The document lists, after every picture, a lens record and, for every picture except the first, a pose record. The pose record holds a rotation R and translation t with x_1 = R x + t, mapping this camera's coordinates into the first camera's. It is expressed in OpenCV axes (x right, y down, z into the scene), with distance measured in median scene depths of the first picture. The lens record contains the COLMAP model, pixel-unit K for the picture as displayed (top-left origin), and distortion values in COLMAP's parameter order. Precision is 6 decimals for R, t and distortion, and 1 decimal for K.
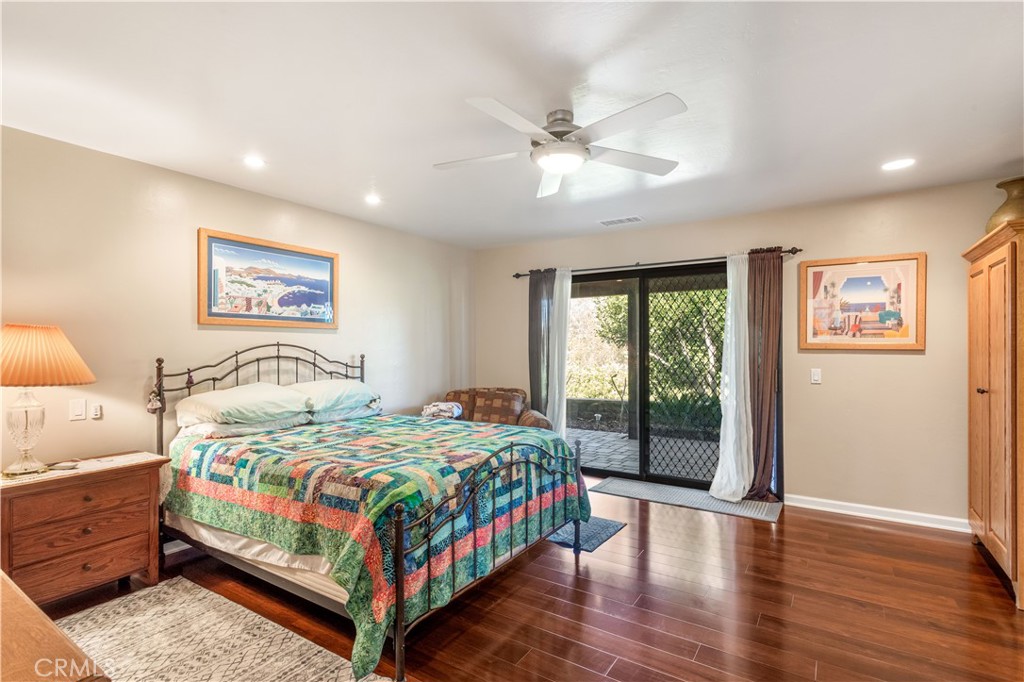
lens RADIAL K [[485.1, 0, 513.4], [0, 485.1, 342.4], [0, 0, 1]] dist [-0.001222, 0.002057]
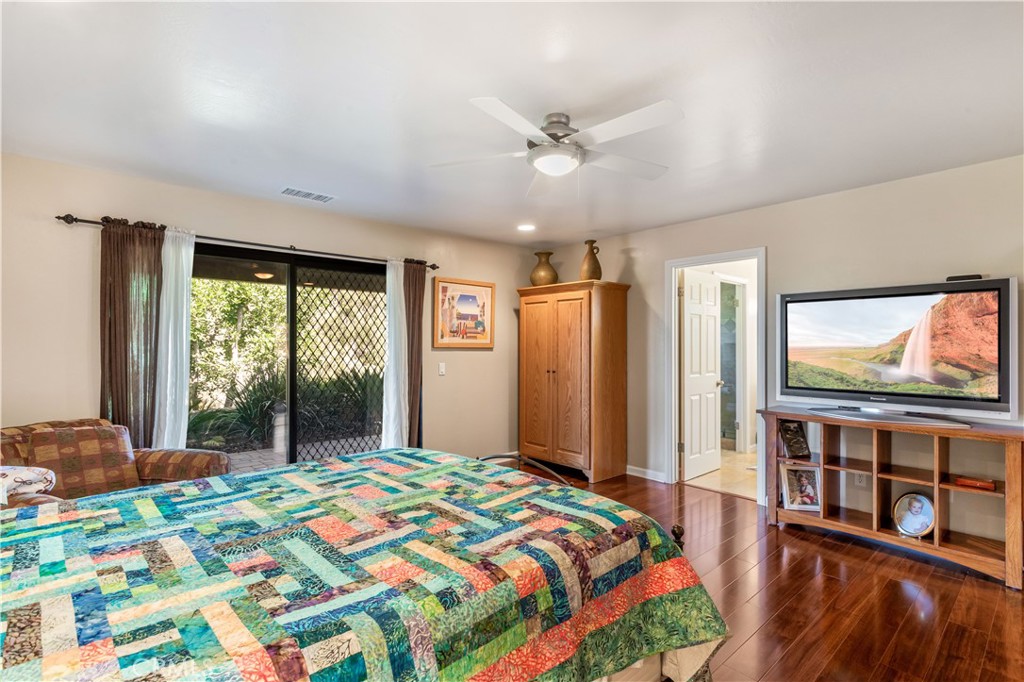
lens RADIAL K [[485.1, 0, 505.3], [0, 485.1, 345.1], [0, 0, 1]] dist [-0.001222, 0.002057]
pose [[0.276659, 0.001569, 0.960967, -0.537071], [-0.008079, 0.999967, 0.000693, 0.004973], [-0.960934, -0.007955, 0.276663, 0.491418]]
